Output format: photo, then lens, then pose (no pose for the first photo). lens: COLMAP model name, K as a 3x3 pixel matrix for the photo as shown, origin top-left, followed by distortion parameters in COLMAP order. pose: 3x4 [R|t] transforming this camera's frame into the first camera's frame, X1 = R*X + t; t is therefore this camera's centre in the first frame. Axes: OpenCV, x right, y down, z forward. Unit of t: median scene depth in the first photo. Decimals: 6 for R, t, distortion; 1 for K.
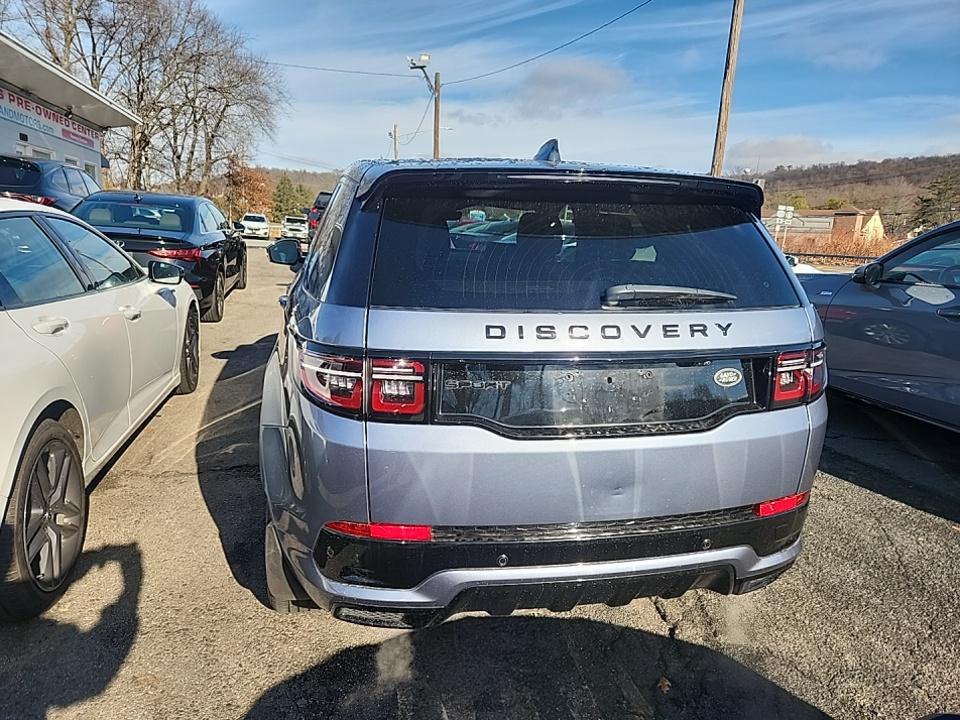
lens RADIAL K [[810.8, 0, 485.2], [0, 810.8, 361.1], [0, 0, 1]] dist [0.097120, -0.100644]
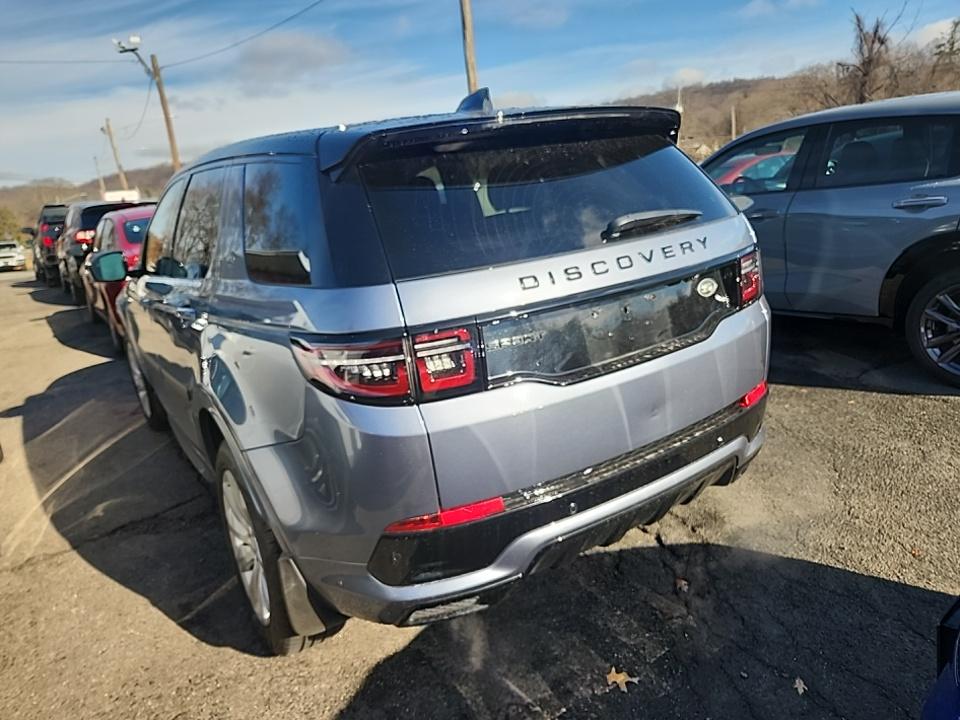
lens RADIAL K [[810.8, 0, 485.2], [0, 810.8, 361.1], [0, 0, 1]] dist [0.097120, -0.100644]
pose [[0.900233, -0.220009, 0.375735, -0.389404], [0.213216, 0.975152, 0.060146, -0.012611], [-0.379631, 0.025967, 0.924773, 0.113169]]
